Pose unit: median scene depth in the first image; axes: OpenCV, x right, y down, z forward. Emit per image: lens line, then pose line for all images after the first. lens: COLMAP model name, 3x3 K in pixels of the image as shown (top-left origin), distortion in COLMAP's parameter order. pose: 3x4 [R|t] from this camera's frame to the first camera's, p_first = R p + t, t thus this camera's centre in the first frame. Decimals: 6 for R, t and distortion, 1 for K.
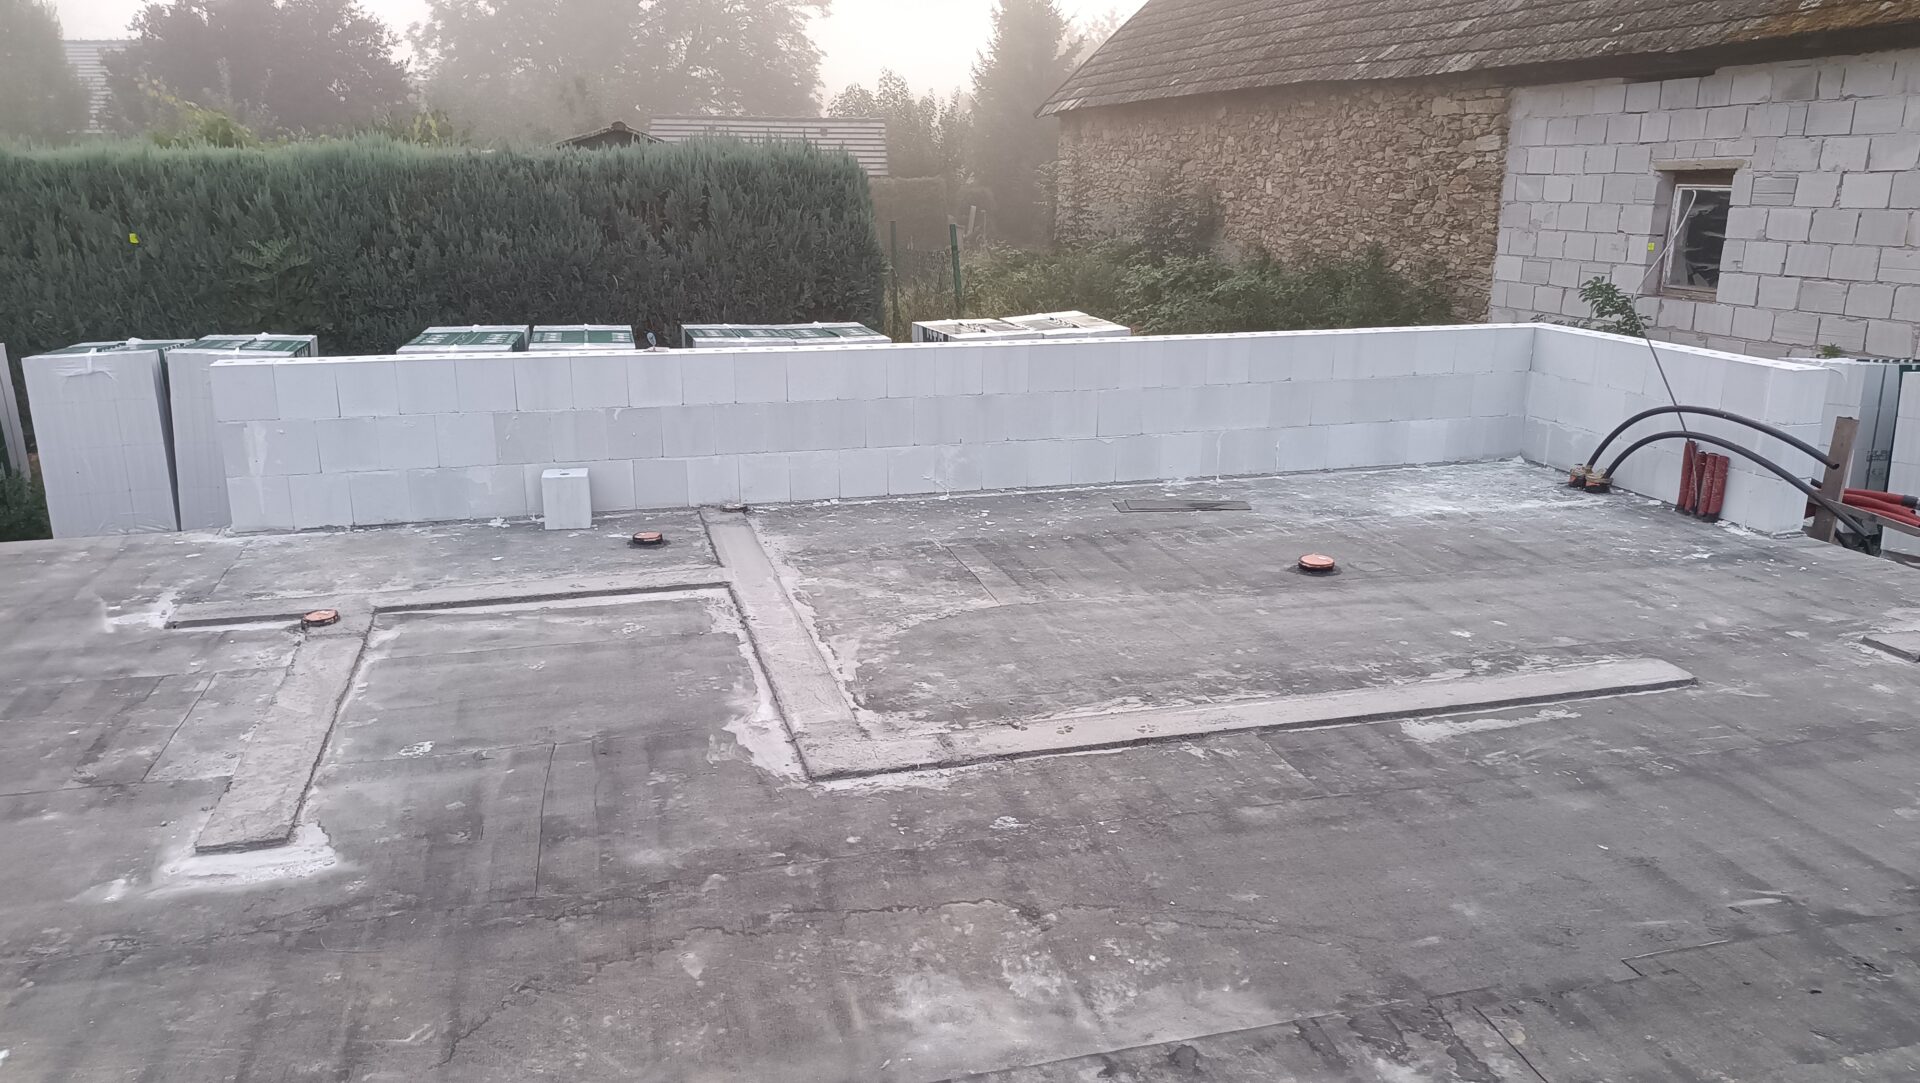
lens RADIAL K [[1365.8, 0, 963.1], [0, 1365.8, 553.9], [0, 0, 1]] dist [0.057663, -0.086805]
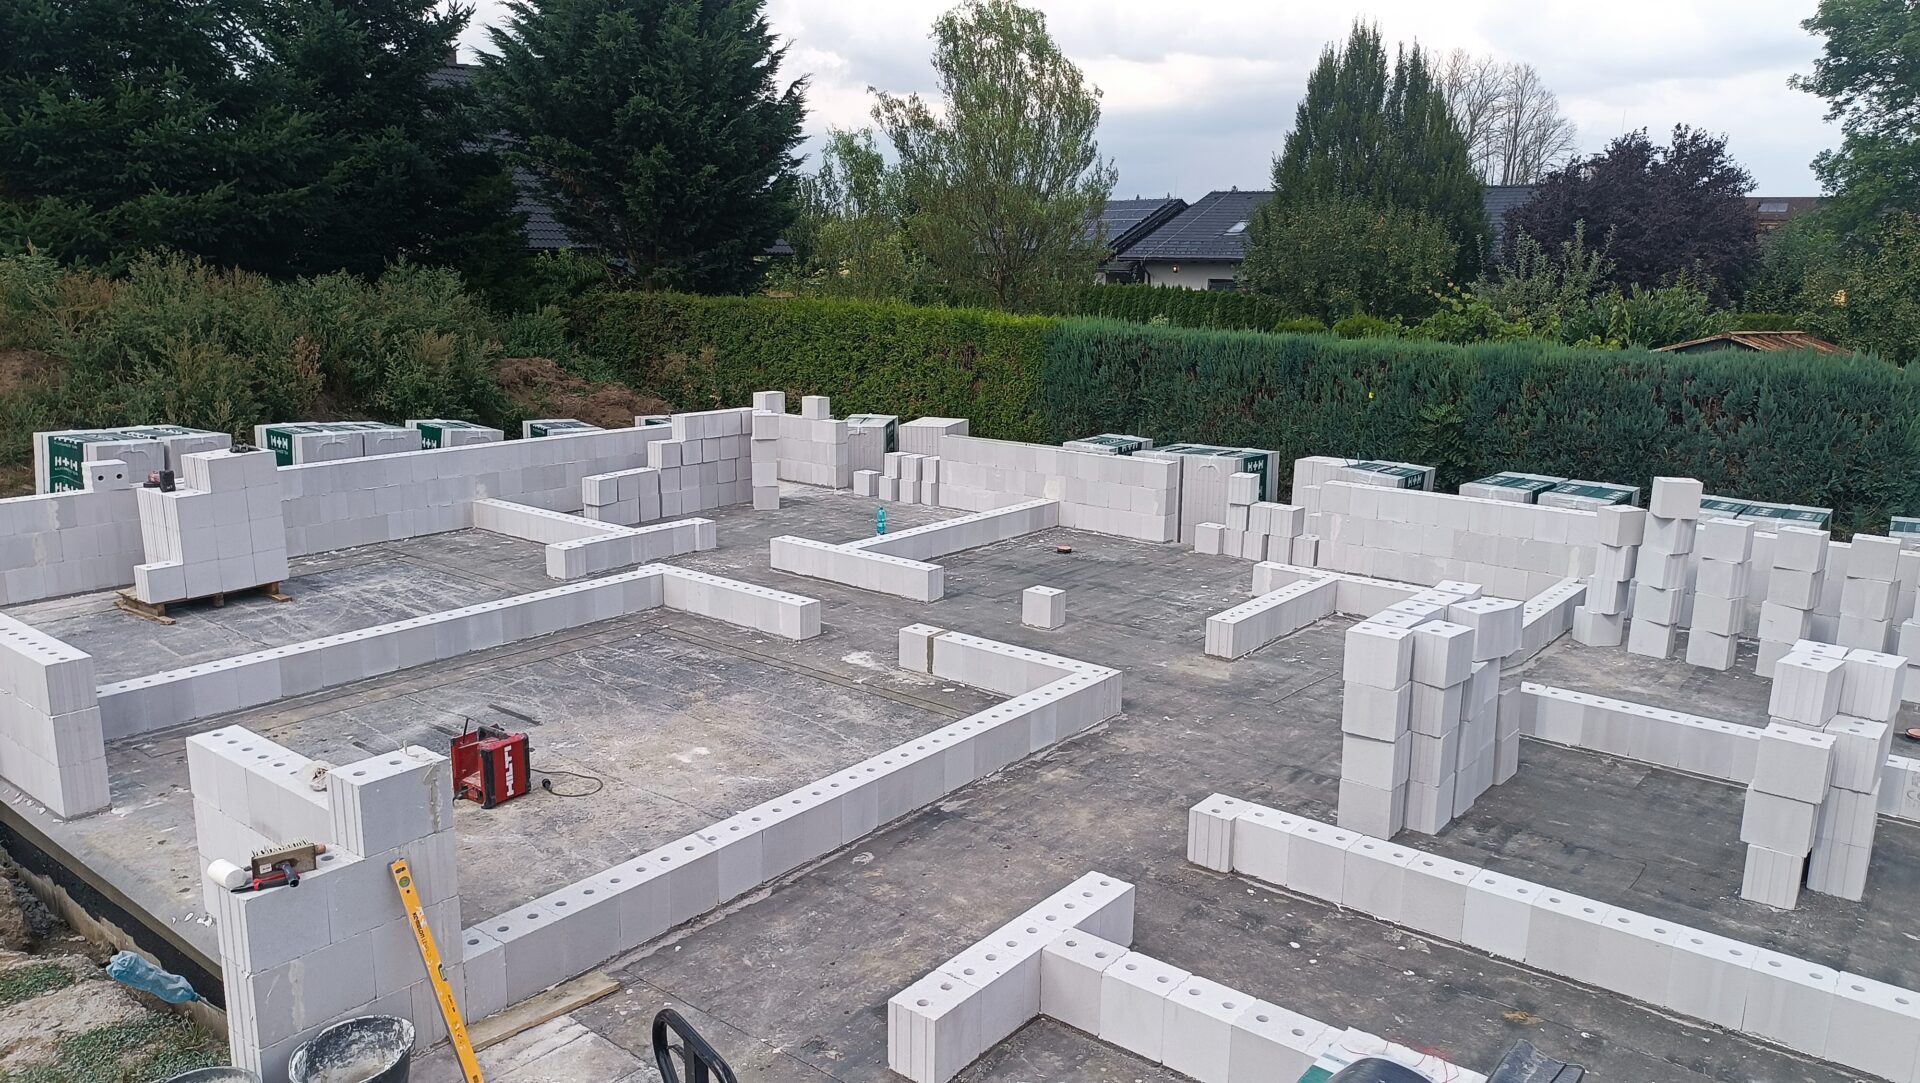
lens RADIAL K [[1365.8, 0, 965.3], [0, 1365.8, 560.8], [0, 0, 1]] dist [0.057663, -0.086805]
pose [[0.586168, 0.185440, -0.788682, 0.429106], [-0.231733, 0.971160, 0.056116, -0.010612], [0.776342, 0.149870, 0.612235, -0.350765]]
